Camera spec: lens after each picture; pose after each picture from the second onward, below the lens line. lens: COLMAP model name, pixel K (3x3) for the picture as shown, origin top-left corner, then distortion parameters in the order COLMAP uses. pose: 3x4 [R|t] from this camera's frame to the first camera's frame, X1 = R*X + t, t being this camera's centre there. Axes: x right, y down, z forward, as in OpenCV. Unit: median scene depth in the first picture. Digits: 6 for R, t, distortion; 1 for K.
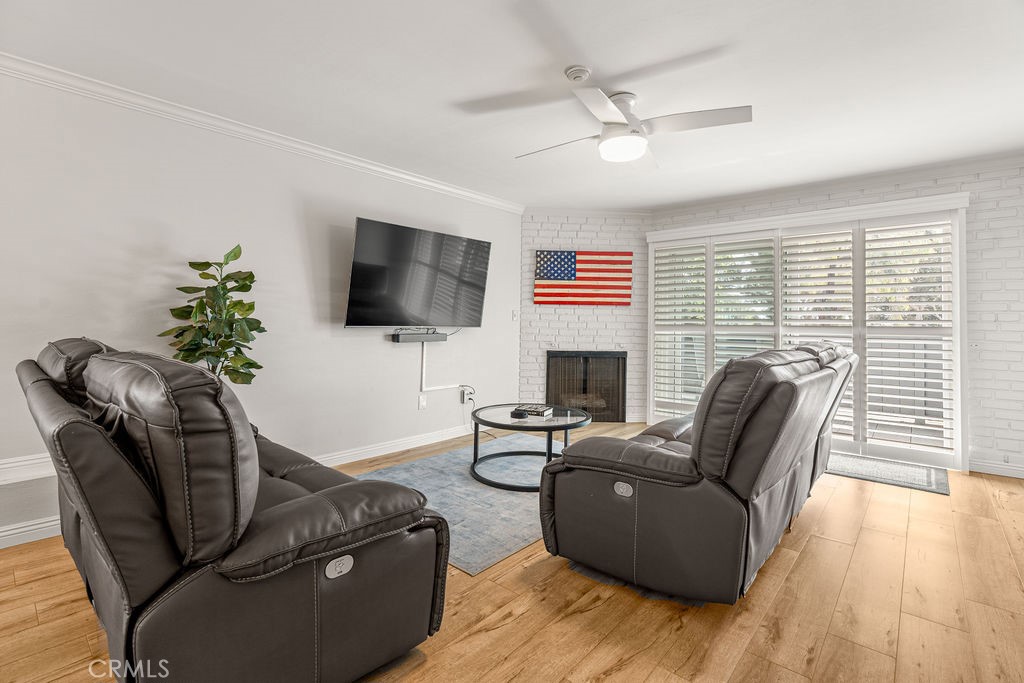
lens RADIAL K [[465.2, 0, 510.6], [0, 465.2, 316.5], [0, 0, 1]] dist [-0.010574, 0.000137]
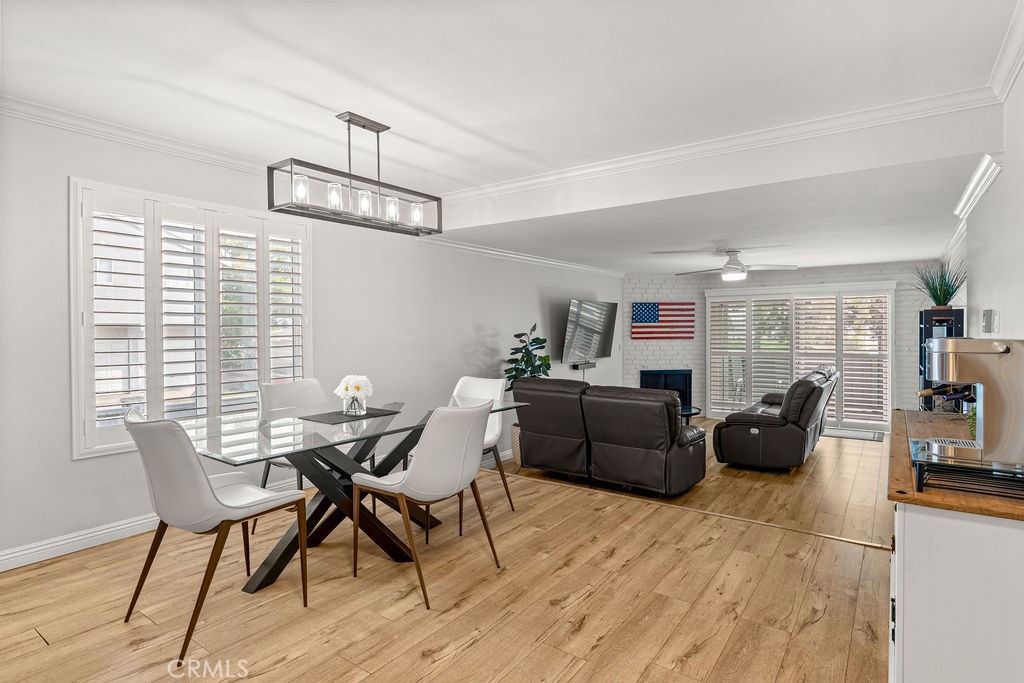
lens RADIAL K [[537.7, 0, 510.9], [0, 537.7, 335.5], [0, 0, 1]] dist [-0.004205, -0.001111]
pose [[0.994315, -0.021153, 0.104352, -0.505806], [0.018287, 0.999431, 0.028349, -0.094192], [-0.104892, -0.026279, 0.994136, -0.648404]]
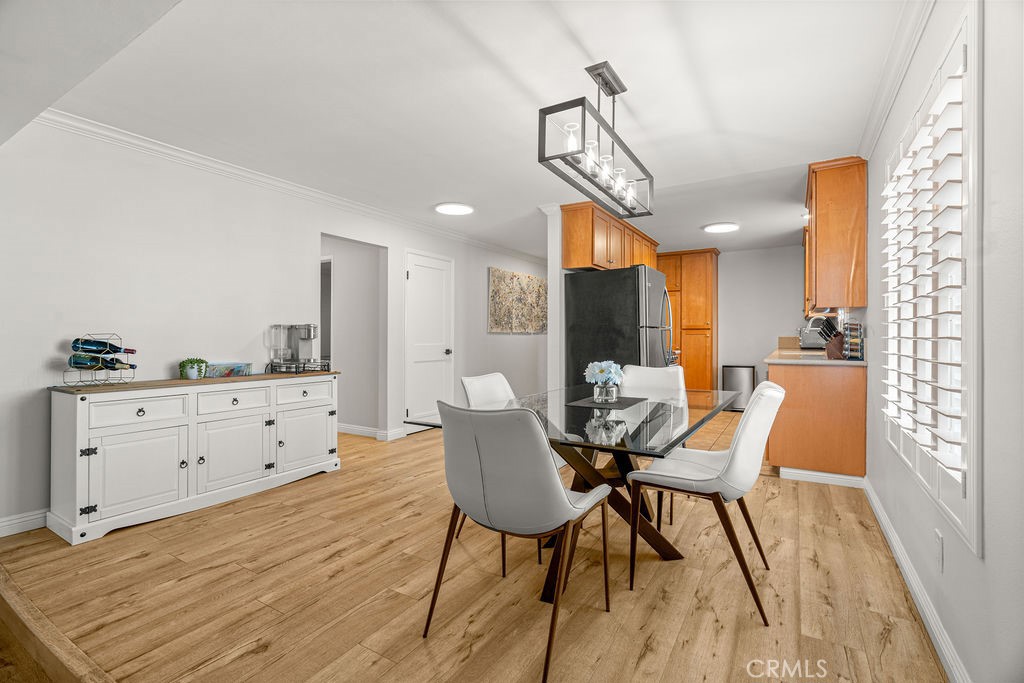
lens RADIAL K [[465.2, 0, 507.5], [0, 465.2, 333.5], [0, 0, 1]] dist [-0.010574, 0.000137]
pose [[-0.985492, -0.018244, -0.168741, -0.433907], [-0.014878, 0.999665, -0.021186, -0.056159], [0.169070, -0.018369, -0.985433, 0.359546]]
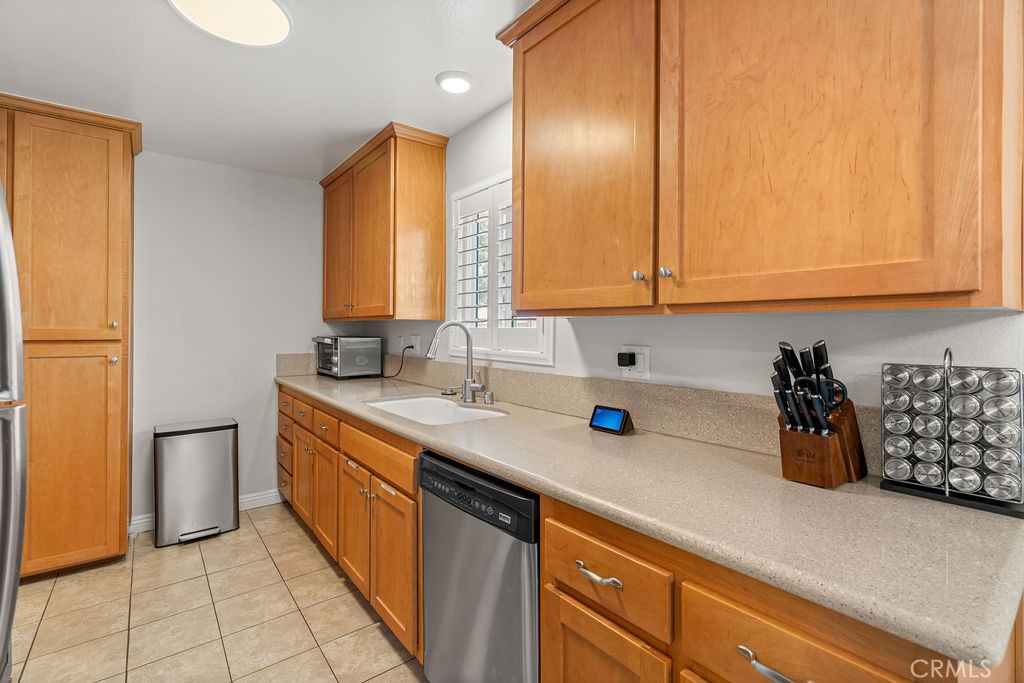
lens RADIAL K [[465.2, 0, 505.2], [0, 465.2, 335.4], [0, 0, 1]] dist [-0.010574, 0.000137]
pose [[-0.174067, -0.003073, -0.984729, -0.808443], [0.004790, 0.999981, -0.003967, -0.106521], [0.984722, -0.005408, -0.174049, -0.344162]]
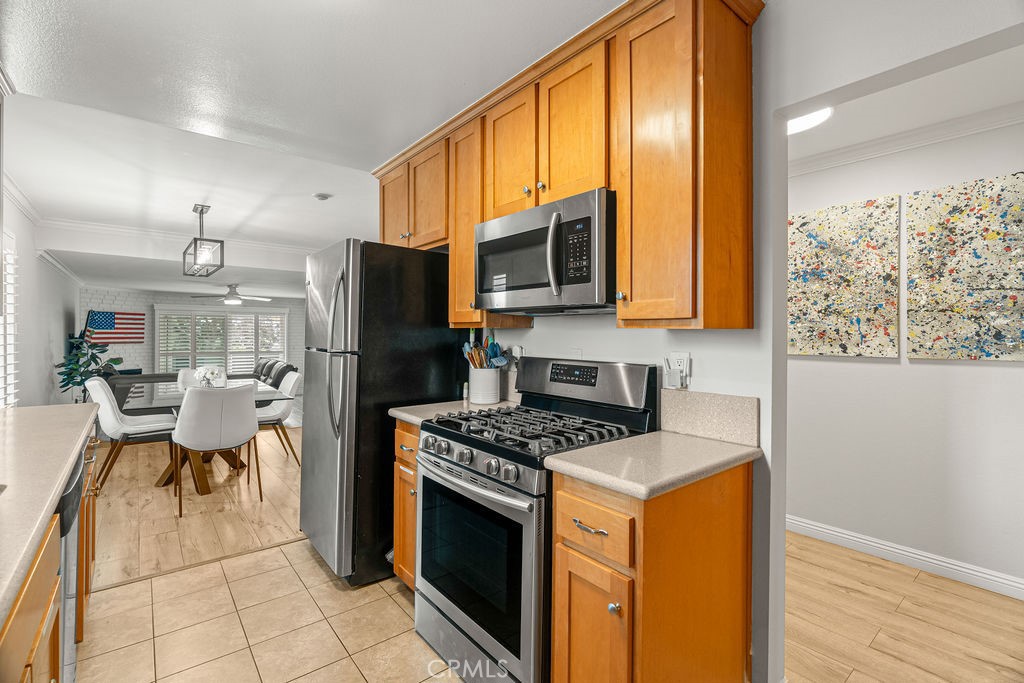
lens RADIAL K [[465.2, 0, 514.9], [0, 465.2, 339.0], [0, 0, 1]] dist [-0.010574, 0.000137]
pose [[0.158622, -0.024757, 0.987029, -1.299574], [-0.017714, 0.999453, 0.027916, -0.116620], [-0.987180, -0.021912, 0.158097, -0.715579]]
